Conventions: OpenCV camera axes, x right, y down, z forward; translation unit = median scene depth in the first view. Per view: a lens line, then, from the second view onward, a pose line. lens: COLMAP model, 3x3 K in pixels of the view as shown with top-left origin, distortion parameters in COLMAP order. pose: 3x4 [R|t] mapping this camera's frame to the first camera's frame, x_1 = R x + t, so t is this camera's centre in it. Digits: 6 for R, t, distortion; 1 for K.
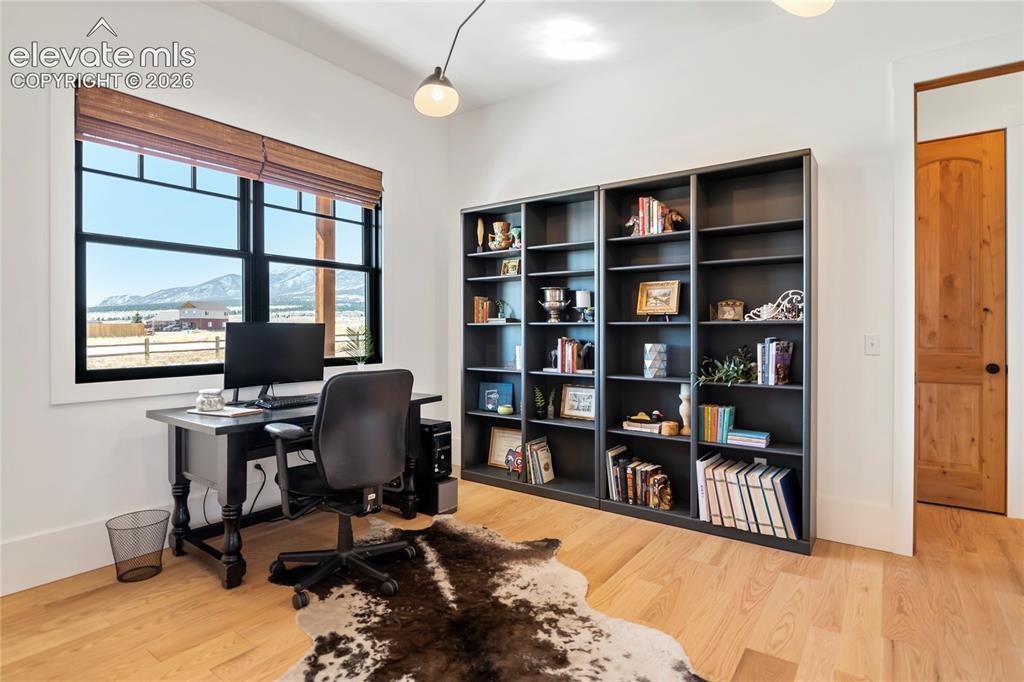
lens RADIAL K [[513.6, 0, 497.2], [0, 513.6, 328.4], [0, 0, 1]] dist [-0.003870, -0.002089]
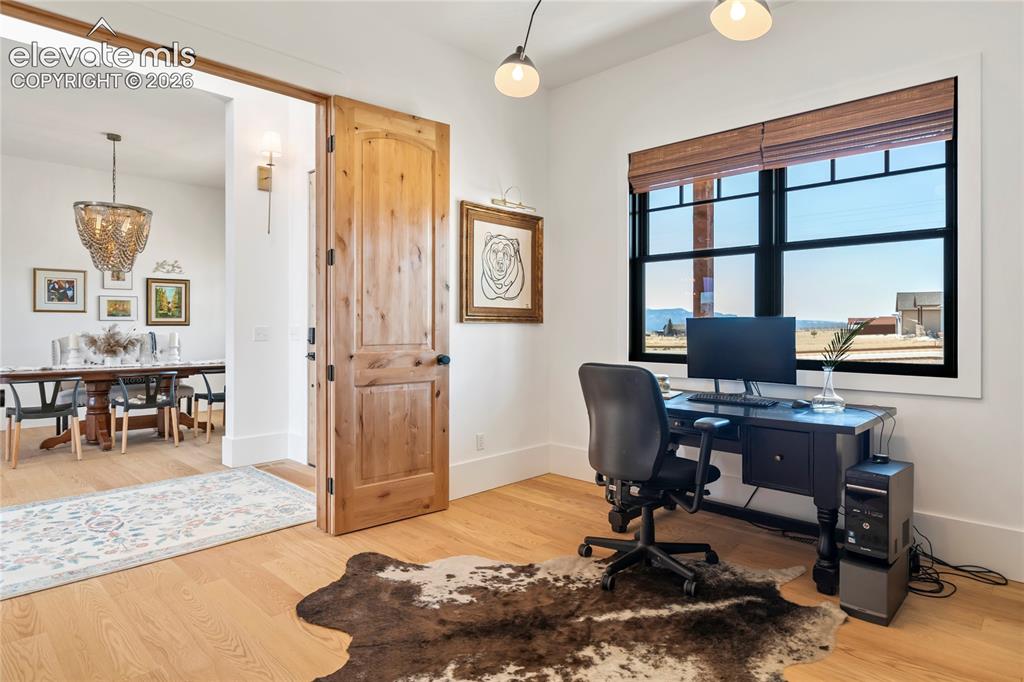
lens RADIAL K [[543.6, 0, 521.0], [0, 543.6, 329.4], [0, 0, 1]] dist [-0.028657, 0.001174]
pose [[-0.077174, 0.001482, -0.997017, 0.705756], [-0.007113, 0.999973, 0.002037, 0.014901], [0.996992, 0.007249, -0.077161, 0.766531]]
